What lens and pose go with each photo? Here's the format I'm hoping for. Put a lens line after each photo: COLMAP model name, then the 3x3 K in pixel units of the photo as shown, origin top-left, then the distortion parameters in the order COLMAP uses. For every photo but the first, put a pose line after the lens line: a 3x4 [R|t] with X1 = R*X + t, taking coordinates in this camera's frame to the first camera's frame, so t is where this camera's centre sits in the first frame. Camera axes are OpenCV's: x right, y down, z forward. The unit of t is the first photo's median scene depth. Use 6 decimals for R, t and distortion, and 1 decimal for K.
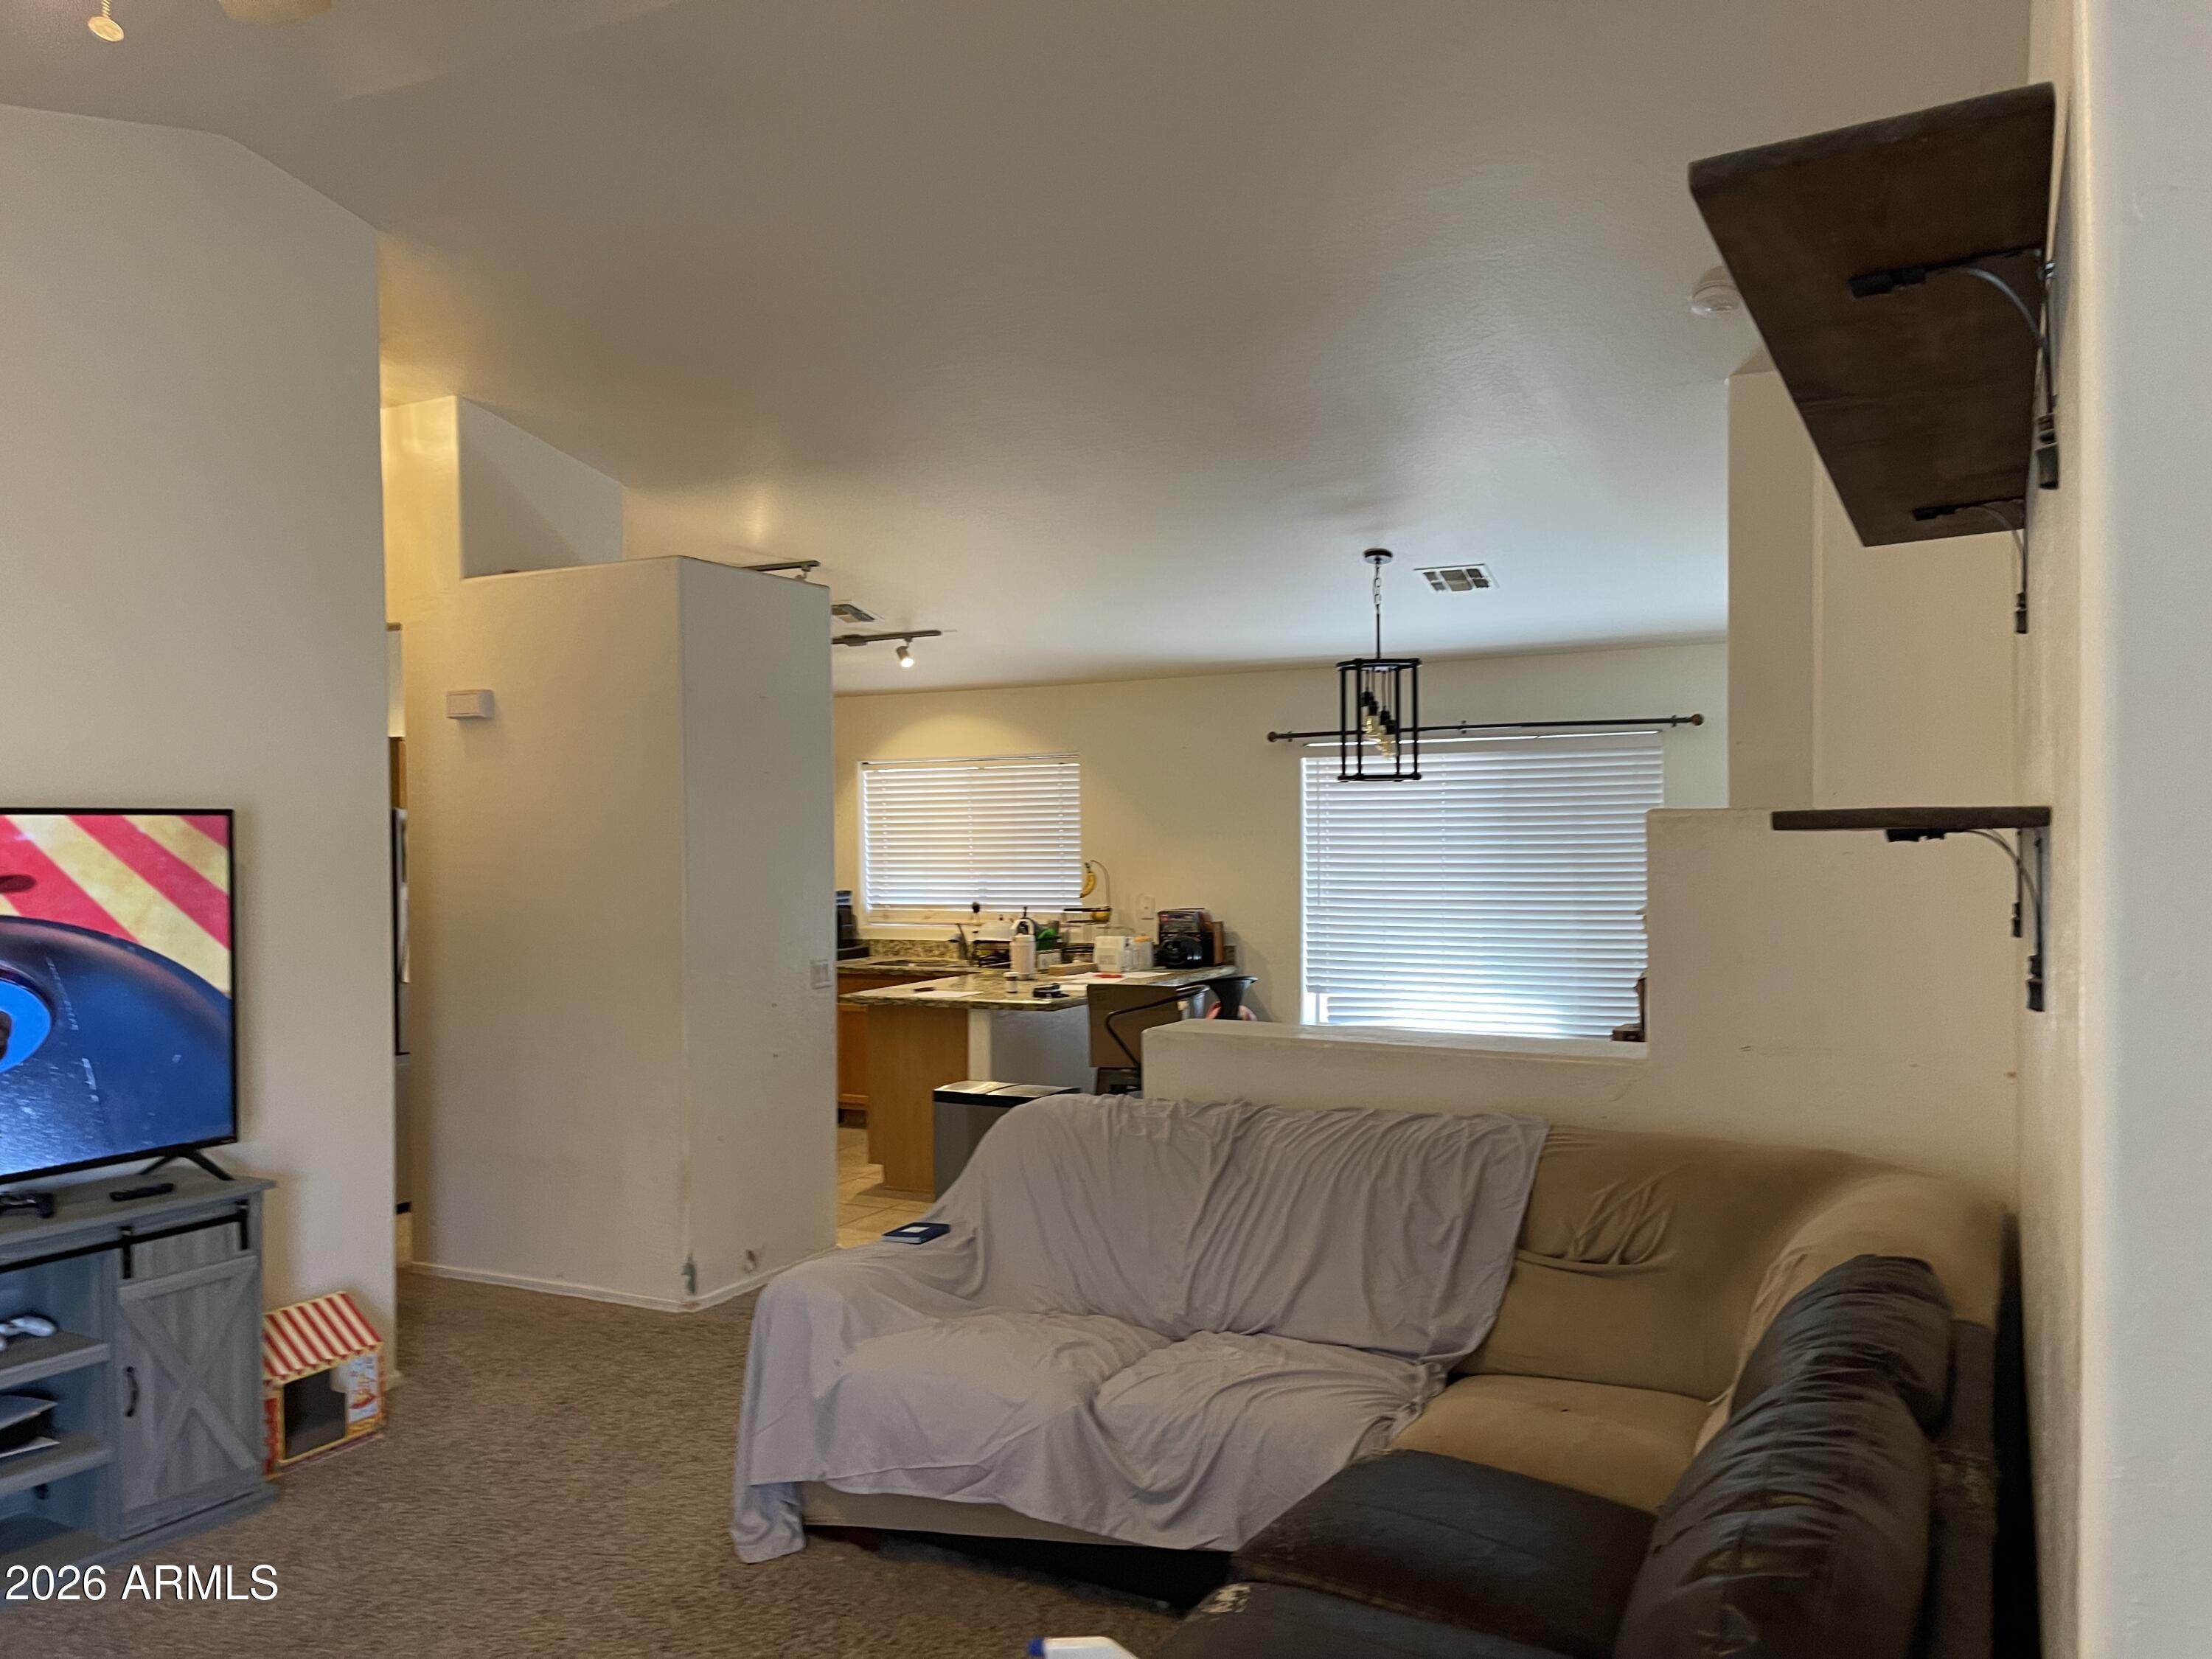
lens RADIAL K [[1664.3, 0, 1104.2], [0, 1664.3, 840.7], [0, 0, 1]] dist [0.059437, -0.073395]
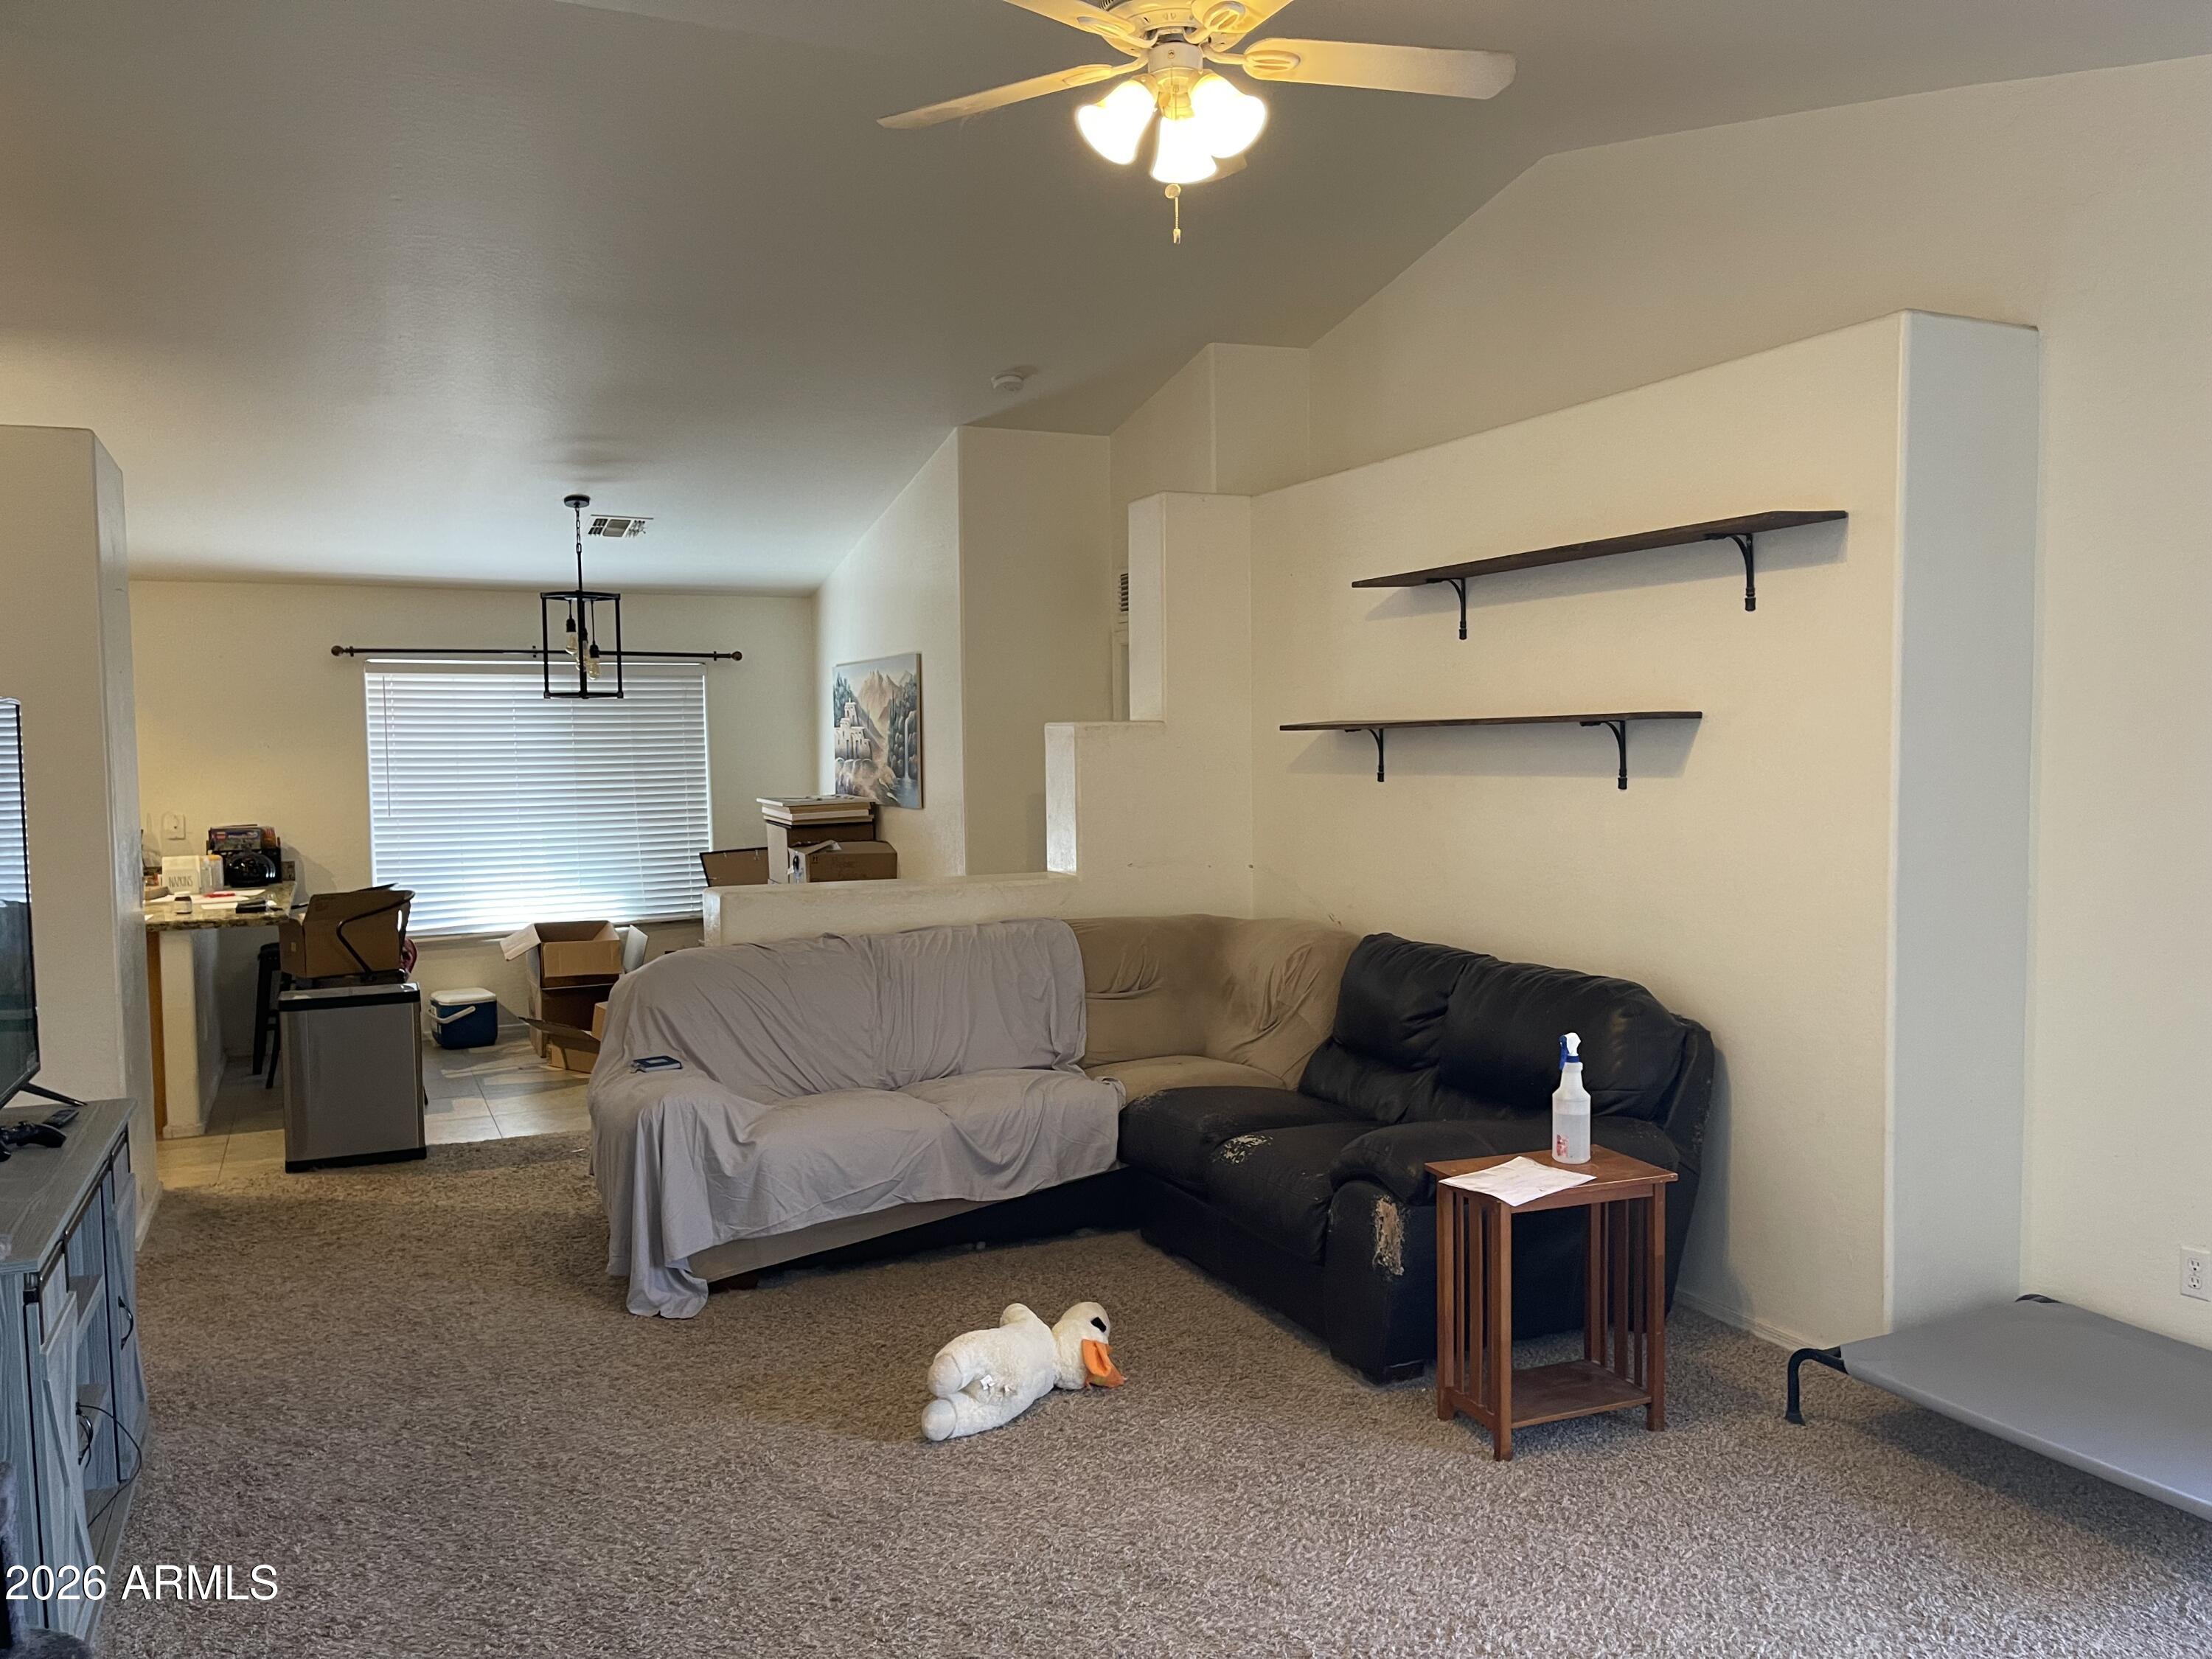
lens RADIAL K [[1664.3, 0, 1126.0], [0, 1664.3, 838.2], [0, 0, 1]] dist [0.059437, -0.073395]
pose [[0.597937, -0.043967, 0.800336, -0.534439], [0.011868, 0.998871, 0.046007, 0.012167], [-0.801455, -0.018011, 0.597784, 0.005681]]
